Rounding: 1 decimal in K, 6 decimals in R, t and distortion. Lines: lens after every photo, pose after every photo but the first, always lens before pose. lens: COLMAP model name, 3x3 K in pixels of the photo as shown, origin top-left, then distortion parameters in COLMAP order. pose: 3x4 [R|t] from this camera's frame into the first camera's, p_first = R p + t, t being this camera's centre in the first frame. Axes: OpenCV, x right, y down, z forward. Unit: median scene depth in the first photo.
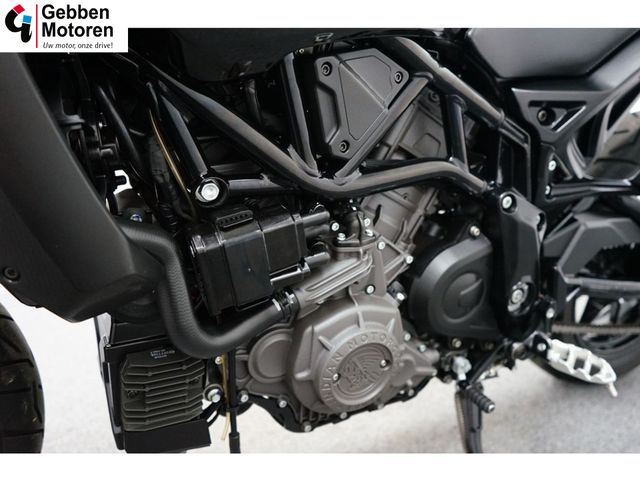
lens RADIAL K [[518.4, 0, 320.0], [0, 518.4, 240.0], [0, 0, 1]] dist [-0.003486, 0.004158]
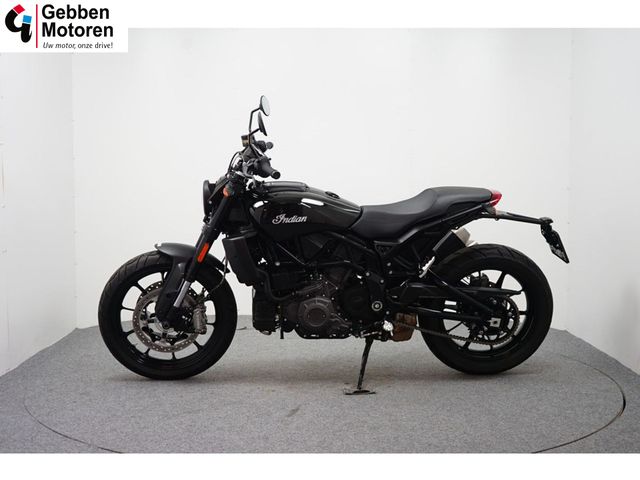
lens RADIAL K [[843.8, 0, 320.0], [0, 843.8, 240.0], [0, 0, 1]] dist [0.010417, 0.042339]
pose [[0.925325, 0.063339, -0.373847, 2.234528], [-0.116464, 0.985766, -0.121251, 0.431168], [0.360845, 0.155736, 0.919531, -4.415662]]
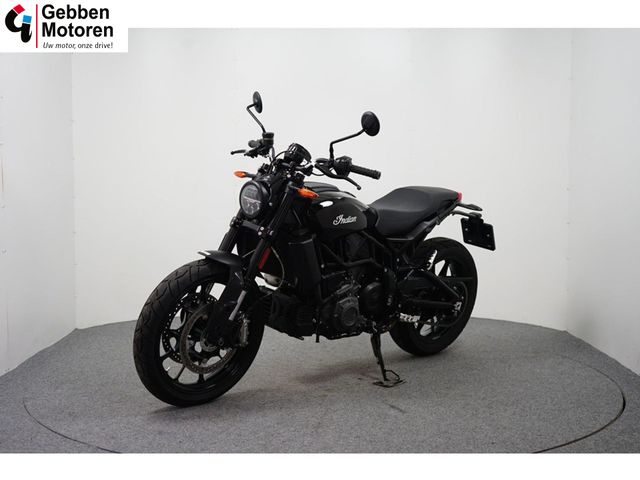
lens RADIAL K [[843.8, 0, 320.0], [0, 843.8, 240.0], [0, 0, 1]] dist [0.010417, 0.042339]
pose [[0.962005, 0.016139, 0.272555, -1.715681], [0.026144, 0.988220, -0.150790, 0.604209], [-0.271778, 0.152187, 0.950251, -4.572716]]
